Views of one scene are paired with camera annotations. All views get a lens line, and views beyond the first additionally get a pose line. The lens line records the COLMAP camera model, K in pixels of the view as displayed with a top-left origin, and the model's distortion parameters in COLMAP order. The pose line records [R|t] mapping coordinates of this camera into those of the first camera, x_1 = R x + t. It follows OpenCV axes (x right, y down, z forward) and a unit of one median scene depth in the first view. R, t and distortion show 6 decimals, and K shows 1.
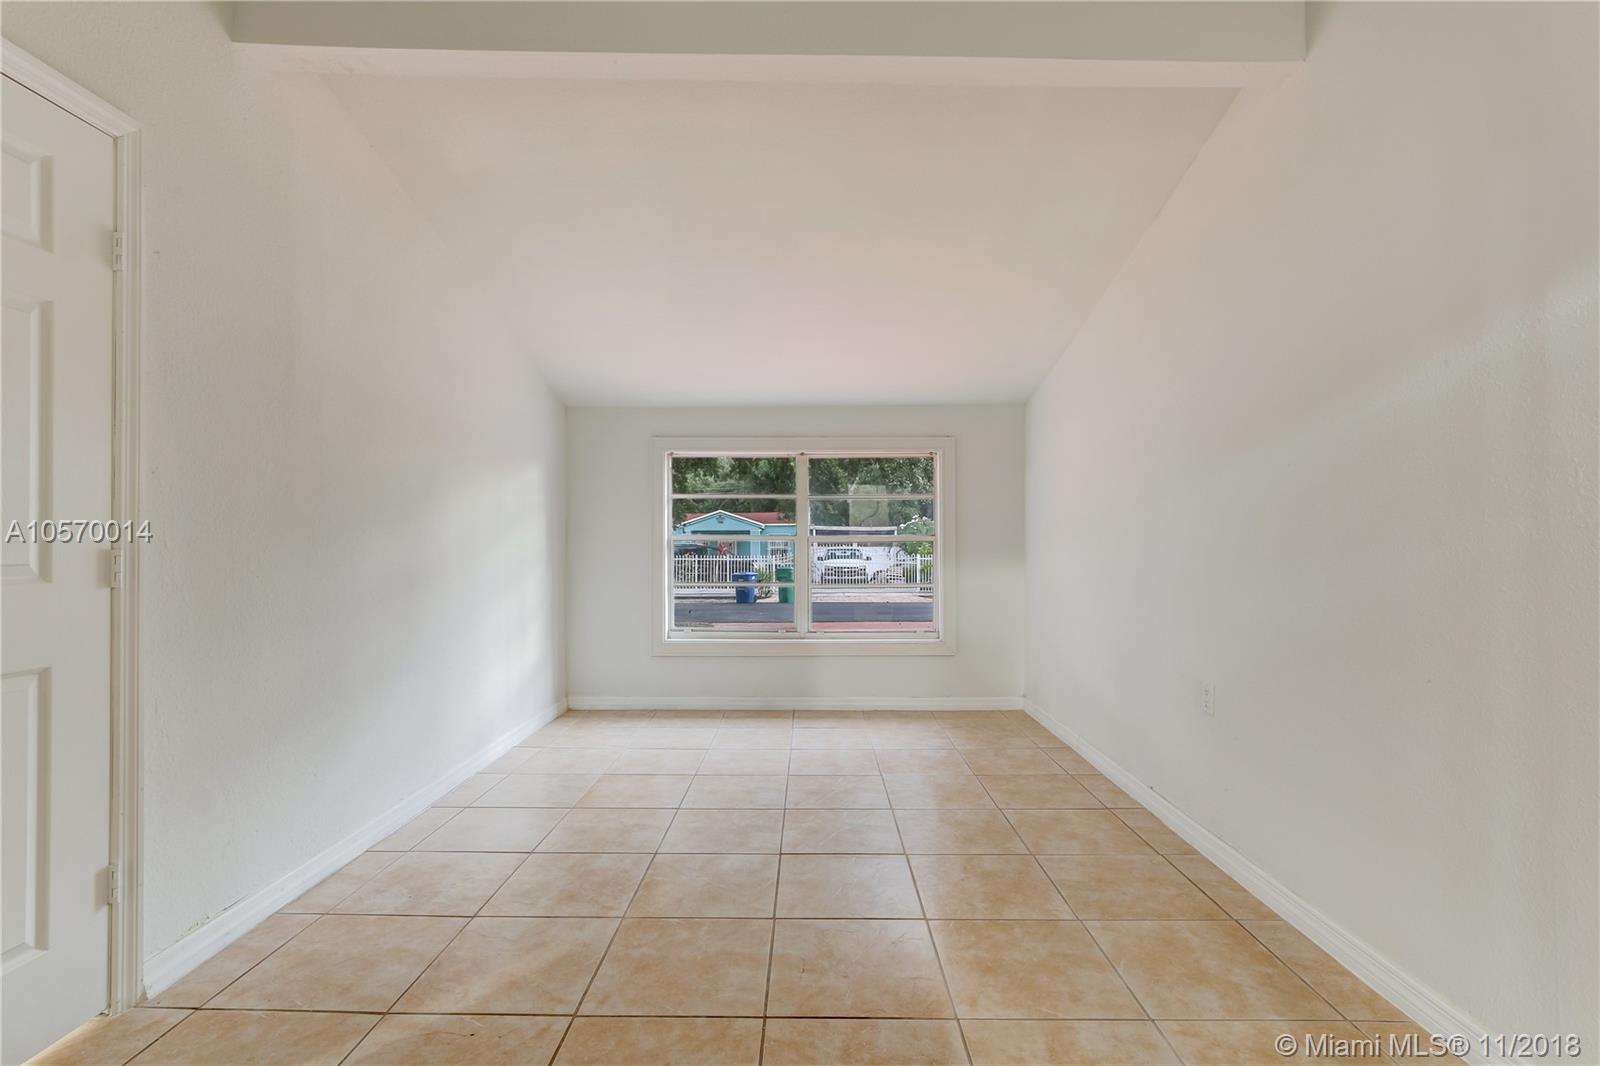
lens RADIAL K [[729.0, 0, 802.1], [0, 729.0, 537.1], [0, 0, 1]] dist [-0.003579, -0.000234]
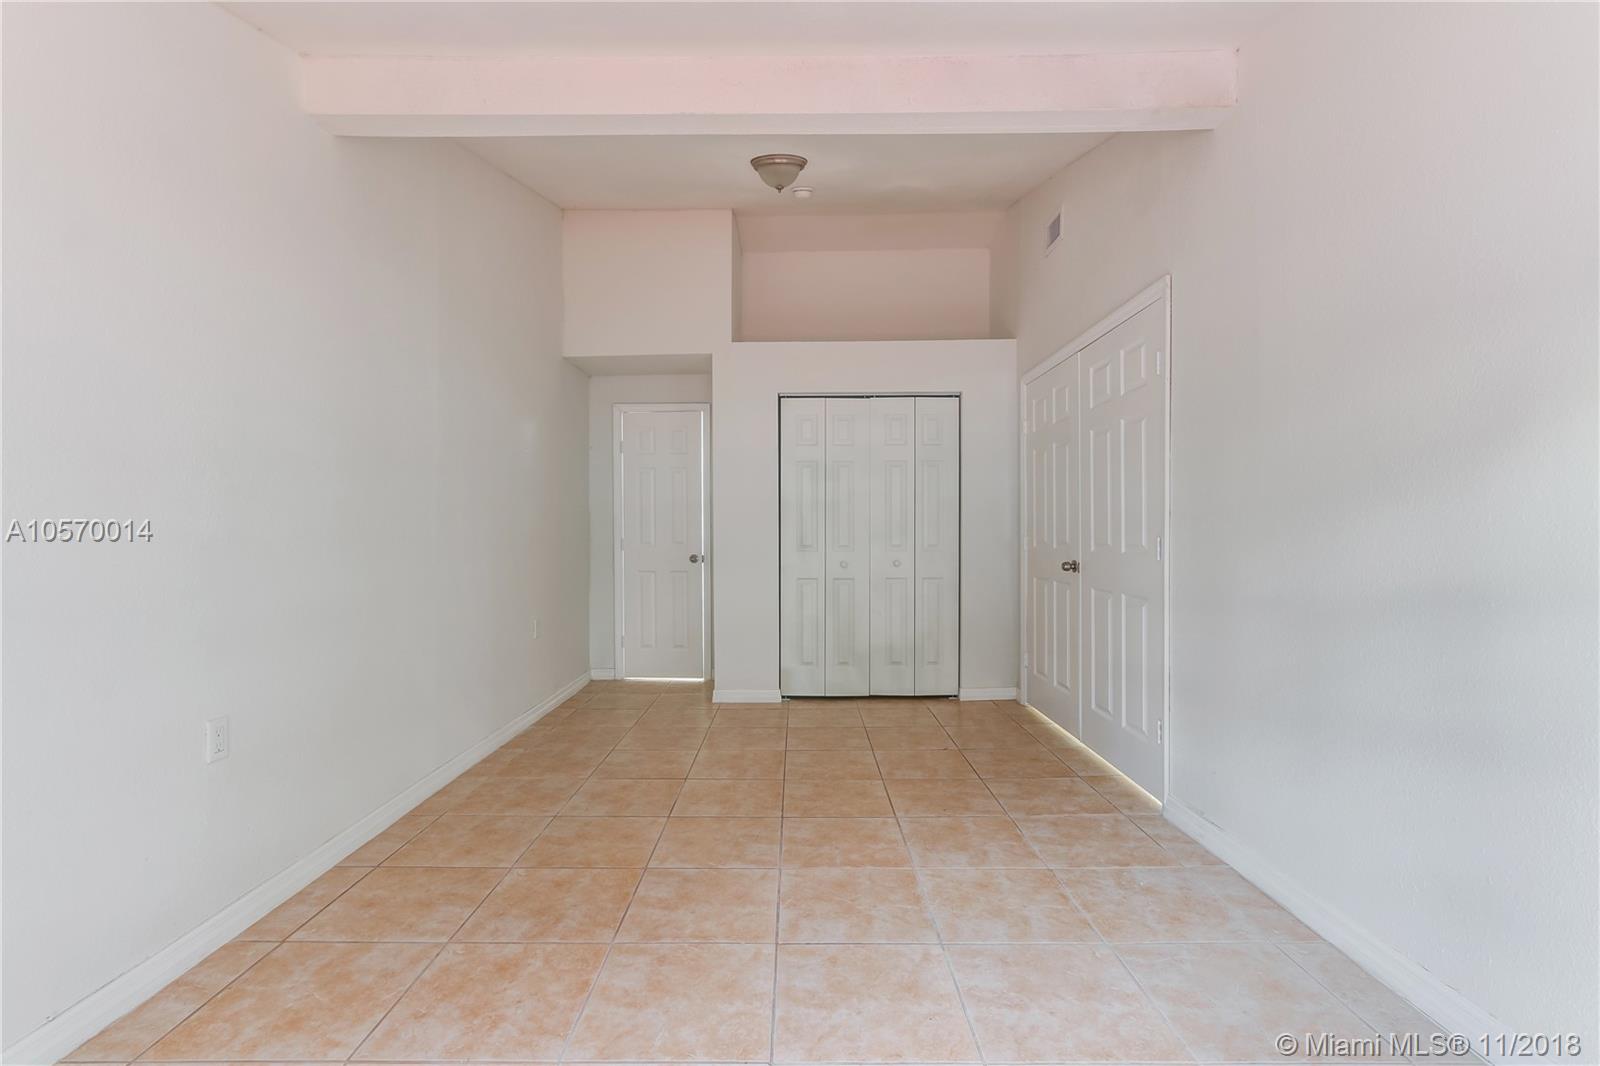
lens RADIAL K [[729.0, 0, 797.6], [0, 729.0, 535.6], [0, 0, 1]] dist [-0.003579, -0.000234]
pose [[-0.999872, 0.003359, -0.015635, -0.047248], [0.003523, 0.999939, -0.010470, 0.019702], [0.015599, -0.010524, -0.999823, 2.059137]]
